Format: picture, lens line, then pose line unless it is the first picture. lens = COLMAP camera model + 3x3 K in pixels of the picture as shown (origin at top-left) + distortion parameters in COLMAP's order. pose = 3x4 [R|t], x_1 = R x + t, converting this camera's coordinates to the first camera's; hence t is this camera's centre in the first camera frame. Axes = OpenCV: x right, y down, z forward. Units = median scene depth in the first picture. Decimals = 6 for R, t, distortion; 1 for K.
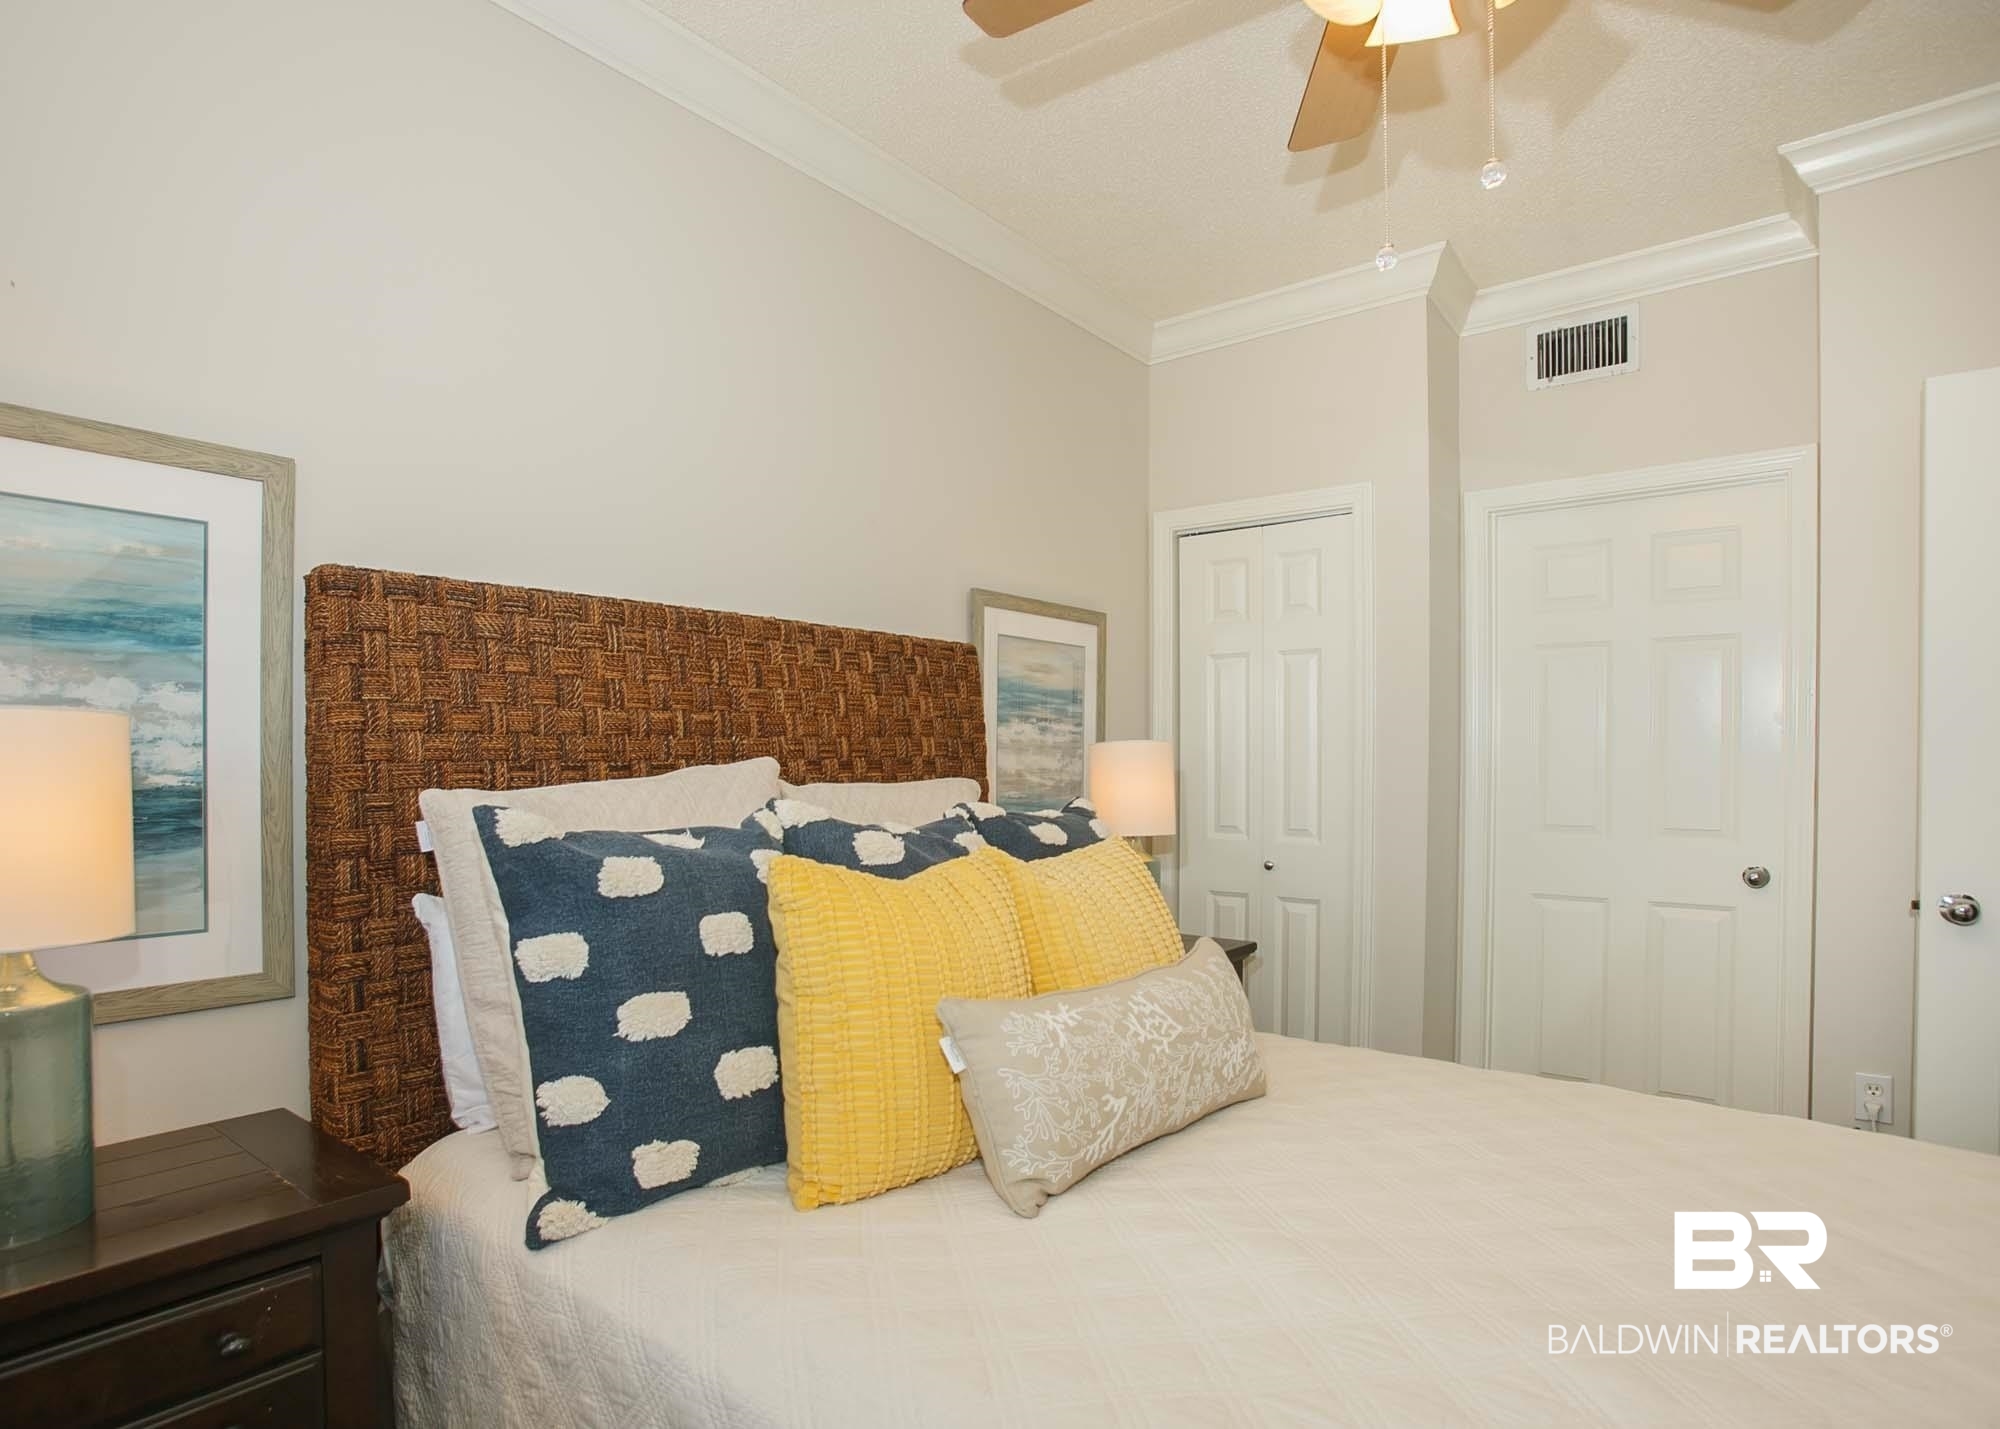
lens RADIAL K [[1026.9, 0, 999.0], [0, 1026.9, 719.8], [0, 0, 1]] dist [-0.060027, 0.022072]
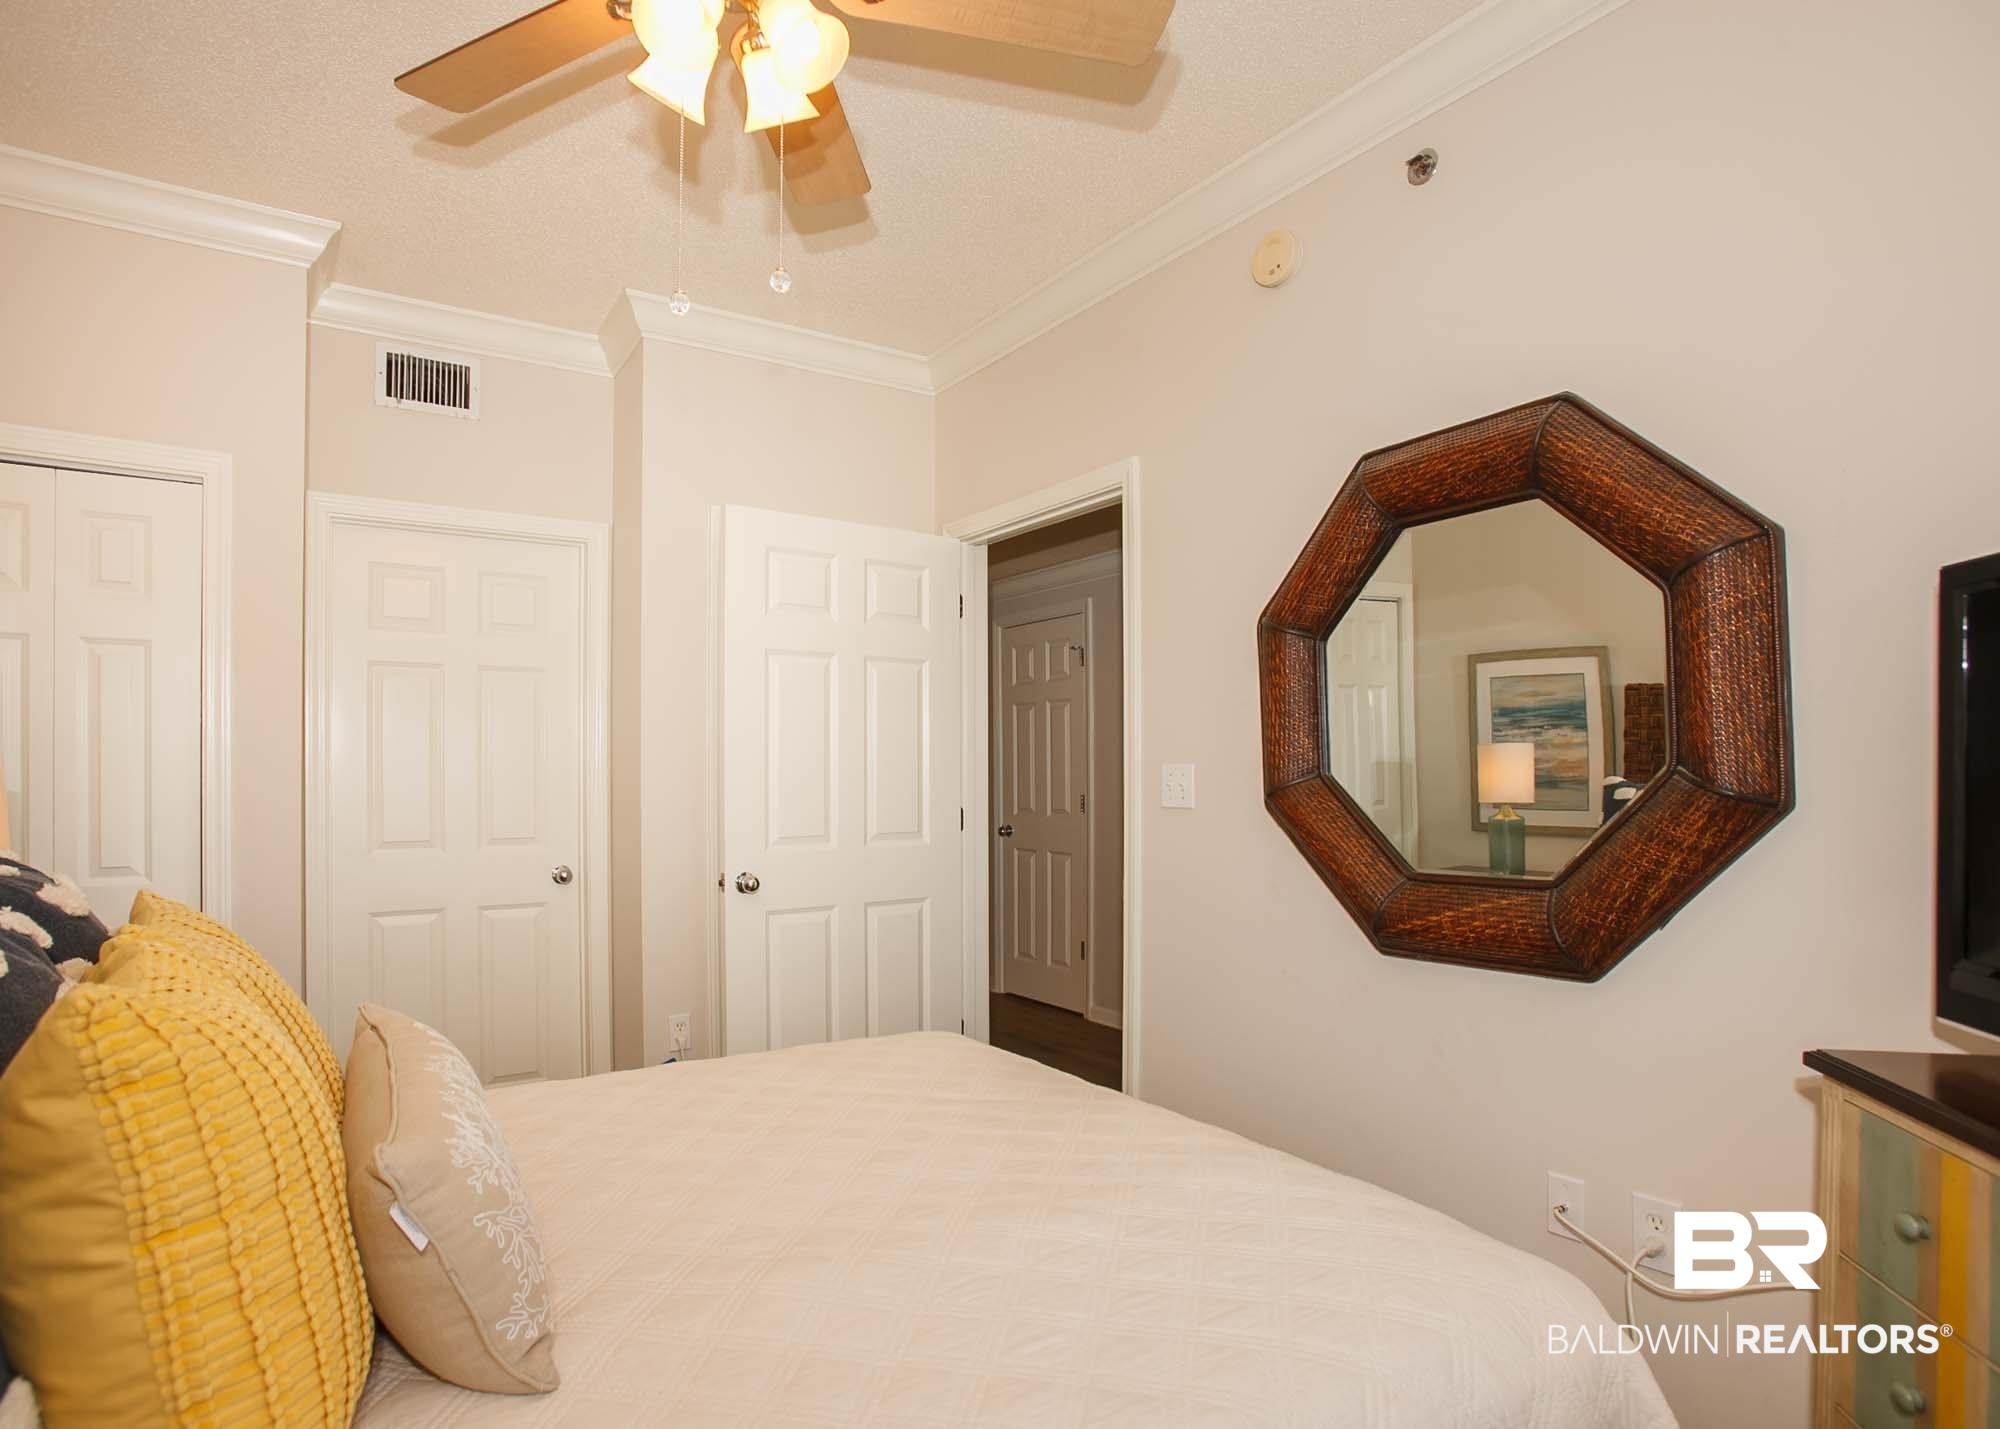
lens RADIAL K [[1051.8, 0, 823.9], [0, 1051.8, 712.2], [0, 0, 1]] dist [-0.025196, -0.000003]
pose [[0.377085, 0.049804, 0.924839, -0.372182], [-0.033952, 0.998625, -0.039935, 0.002753], [-0.925556, -0.016341, 0.378258, 0.302297]]
